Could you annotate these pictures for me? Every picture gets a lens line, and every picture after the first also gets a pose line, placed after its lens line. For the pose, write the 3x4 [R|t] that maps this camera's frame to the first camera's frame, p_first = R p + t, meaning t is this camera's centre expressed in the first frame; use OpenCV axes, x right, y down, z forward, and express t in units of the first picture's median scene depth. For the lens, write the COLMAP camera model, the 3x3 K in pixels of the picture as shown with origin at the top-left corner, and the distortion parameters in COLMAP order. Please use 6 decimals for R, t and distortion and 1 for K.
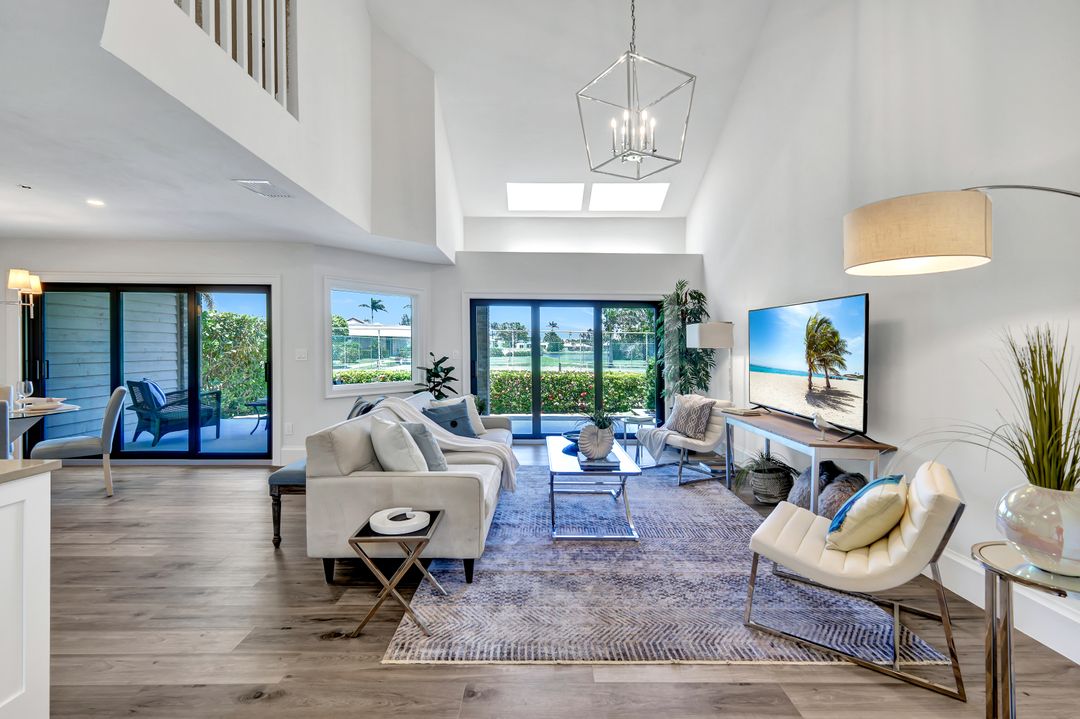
lens RADIAL K [[475.9, 0, 550.2], [0, 475.9, 343.6], [0, 0, 1]] dist [-0.000886, 0.000054]
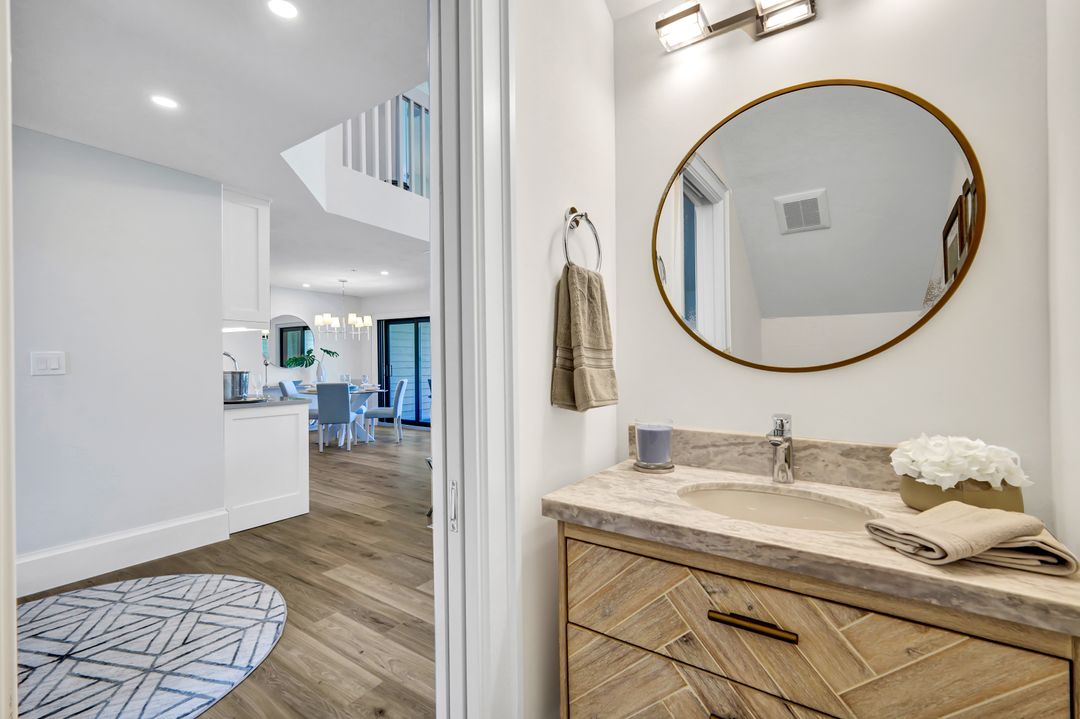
lens RADIAL K [[482.2, 0, 544.3], [0, 482.2, 350.5], [0, 0, 1]] dist [0.003372, 0.001196]
pose [[0.818666, -0.016575, -0.574031, 0.416246], [0.007722, 0.999811, -0.017856, 0.019833], [0.574218, 0.010186, 0.818639, -0.091434]]
